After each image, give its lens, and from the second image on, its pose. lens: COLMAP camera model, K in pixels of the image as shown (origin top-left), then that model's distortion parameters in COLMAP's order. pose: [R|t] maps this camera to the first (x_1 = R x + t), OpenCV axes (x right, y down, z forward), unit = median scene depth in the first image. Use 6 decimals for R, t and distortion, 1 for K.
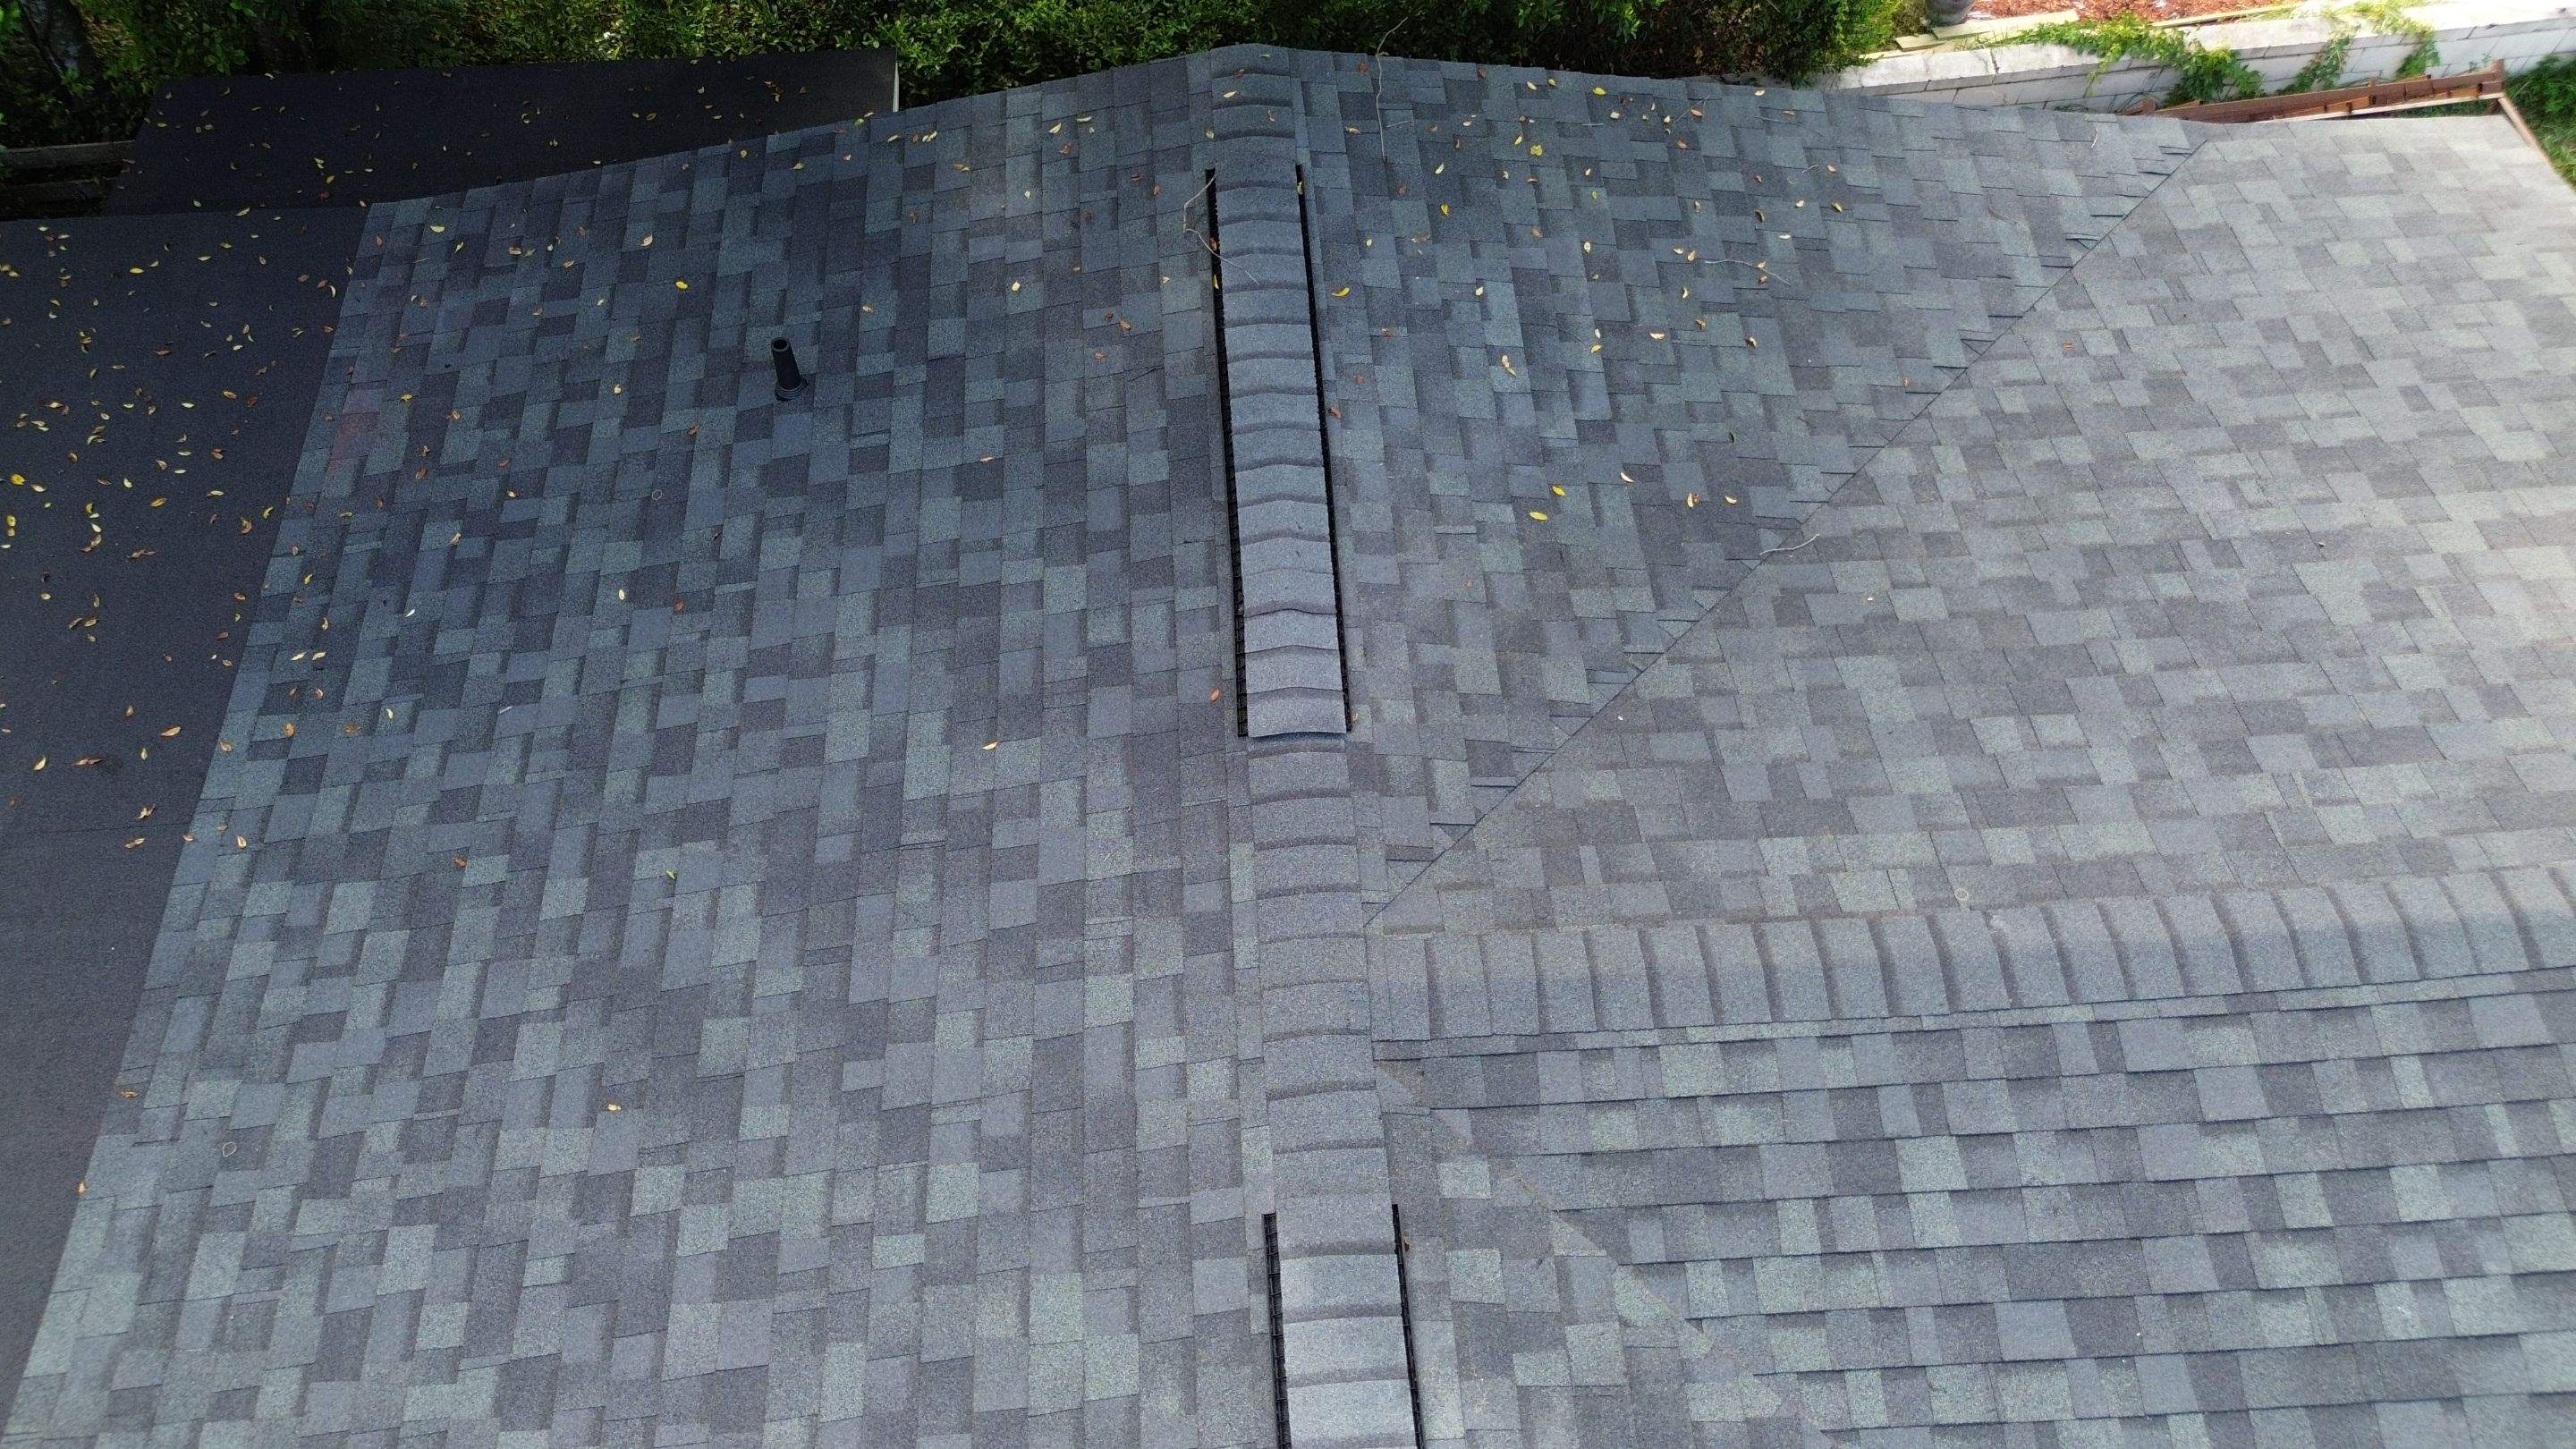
lens RADIAL K [[1832.0, 0, 1293.6], [0, 1832.0, 715.3], [0, 0, 1]] dist [0.072331, -0.073759]
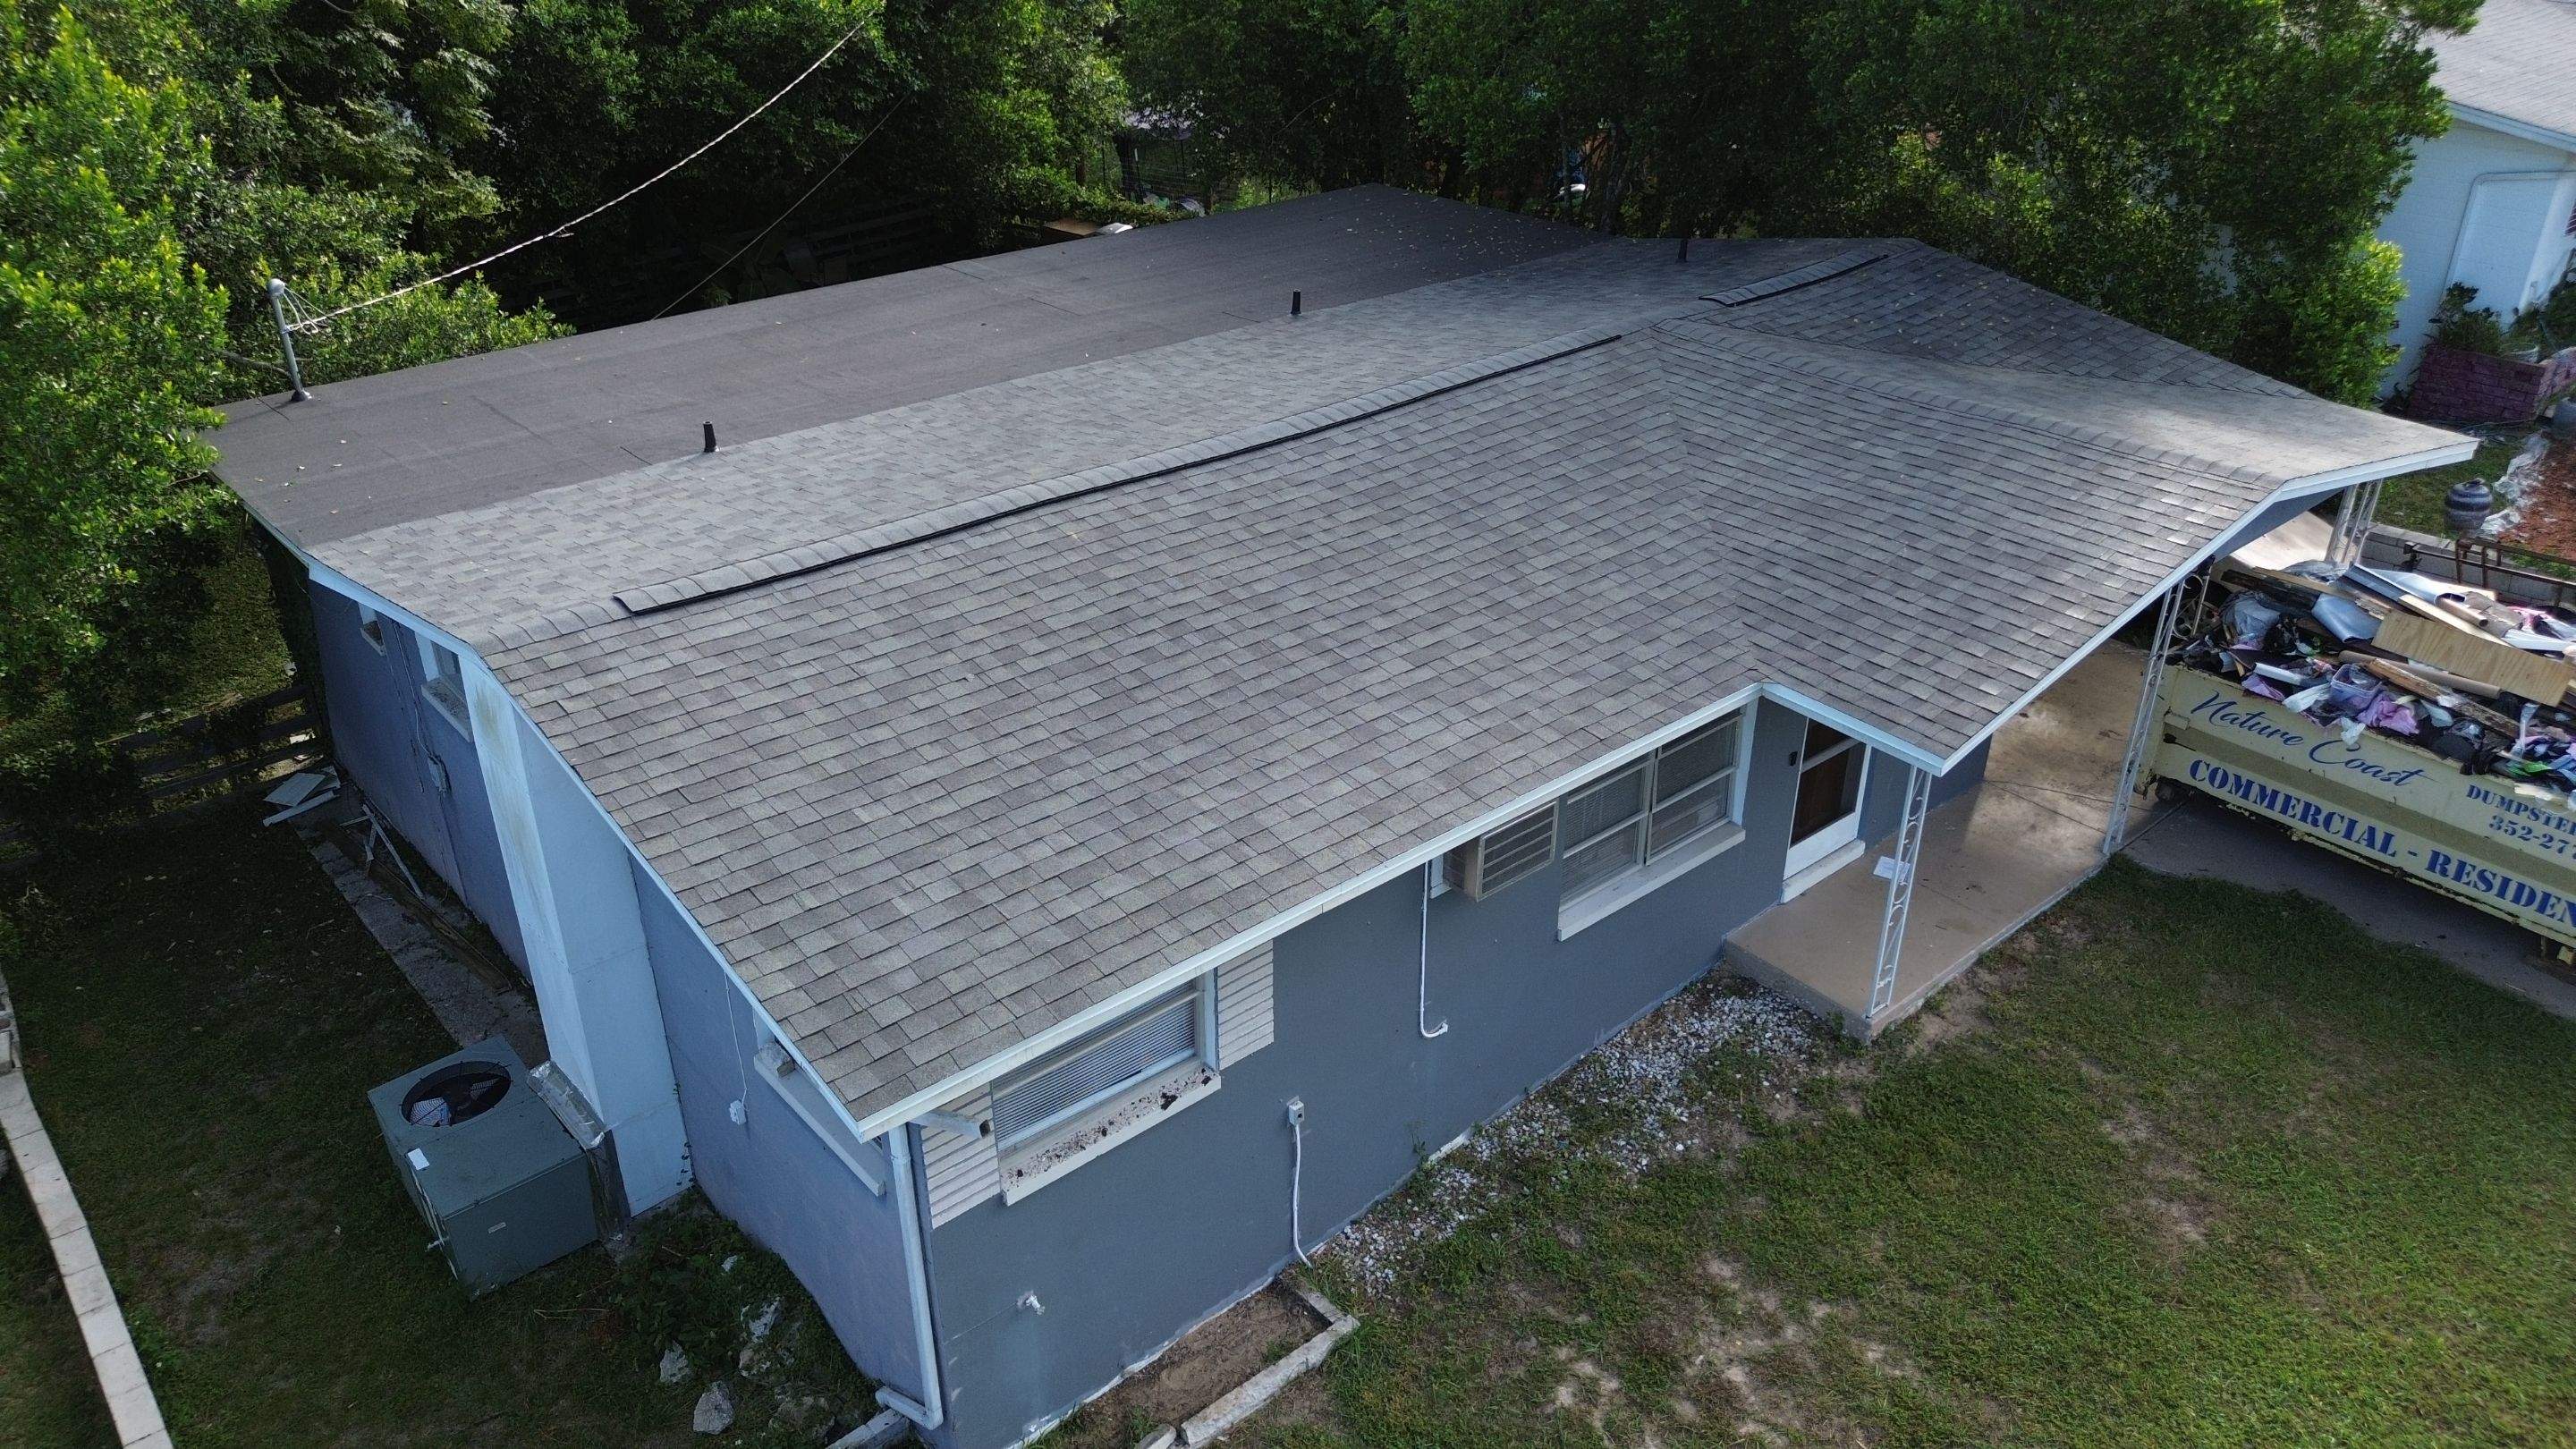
lens RADIAL K [[1834.7, 0, 1296.4], [0, 1834.7, 721.5], [0, 0, 1]] dist [0.146156, -0.342211]
pose [[0.607378, 0.376687, -0.699428, 1.884423], [-0.673940, 0.710458, -0.202617, 1.507932], [0.420590, 0.594438, 0.685381, -0.893066]]
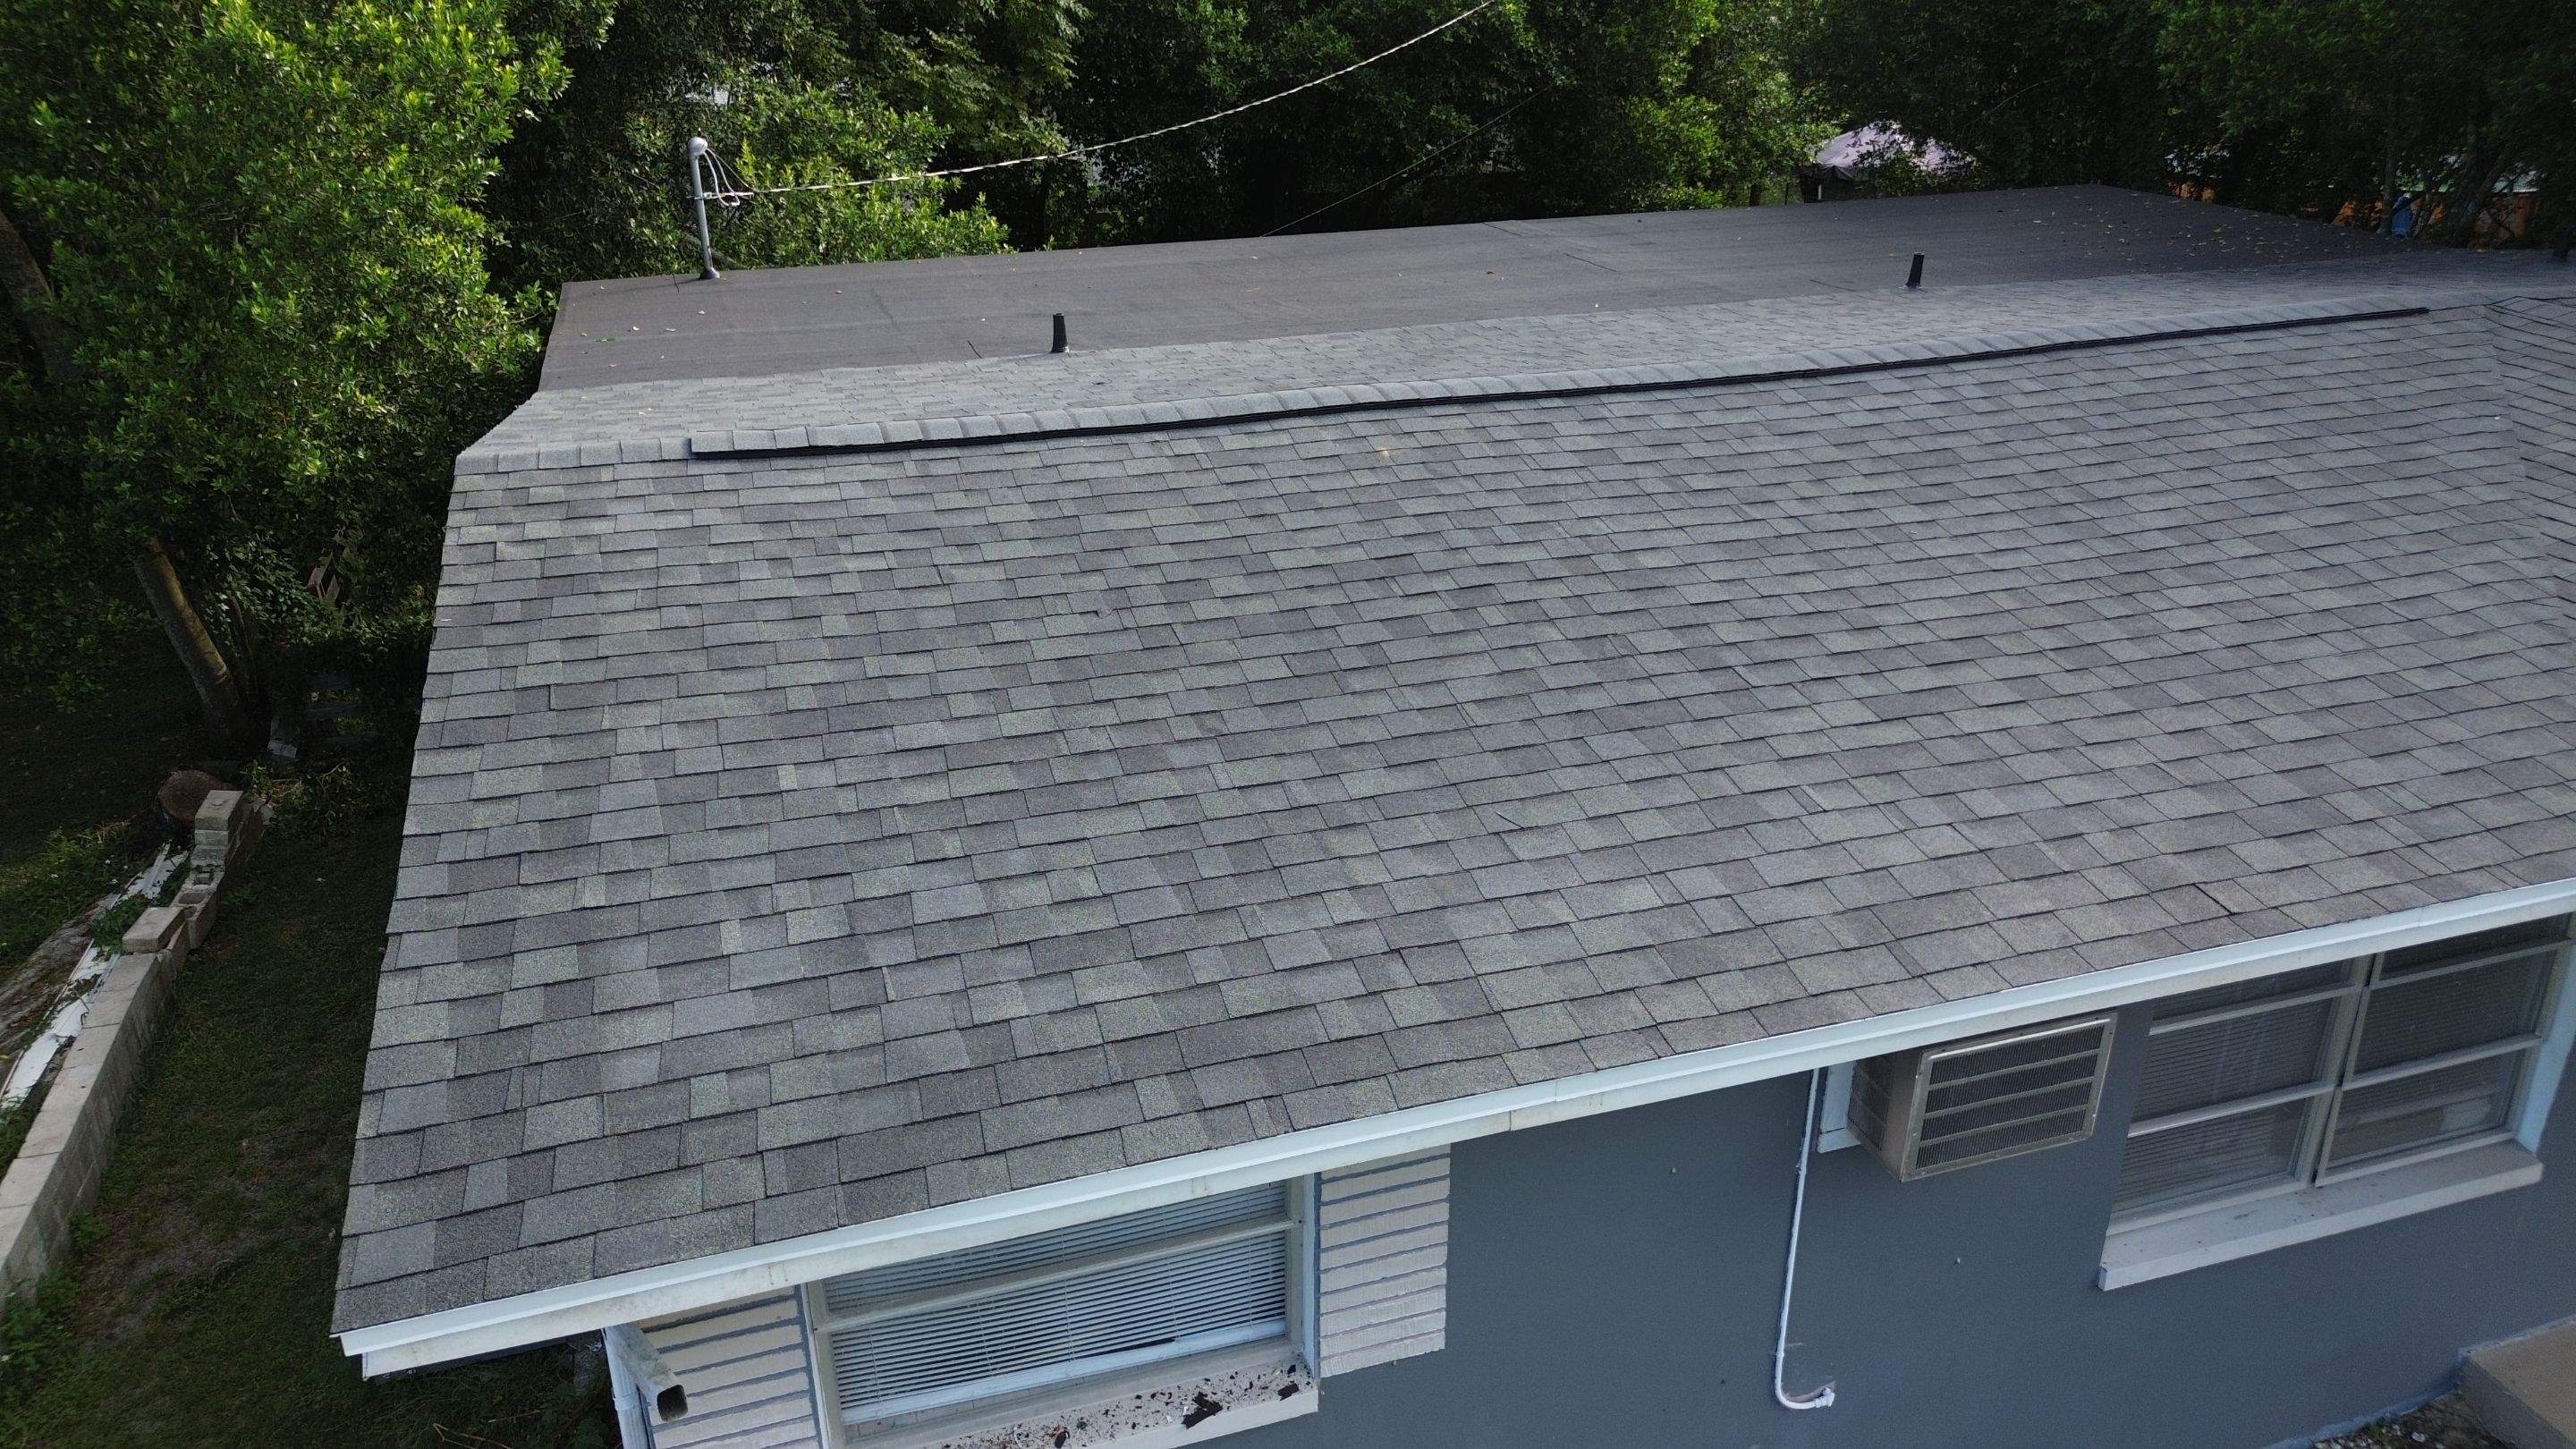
lens RADIAL K [[1832.0, 0, 1293.6], [0, 1832.0, 715.3], [0, 0, 1]] dist [0.072331, -0.073759]
pose [[0.248212, 0.395220, -0.884416, 1.430101], [-0.818773, 0.573505, 0.026493, 1.233099], [0.517688, 0.717560, 0.465947, -0.209471]]
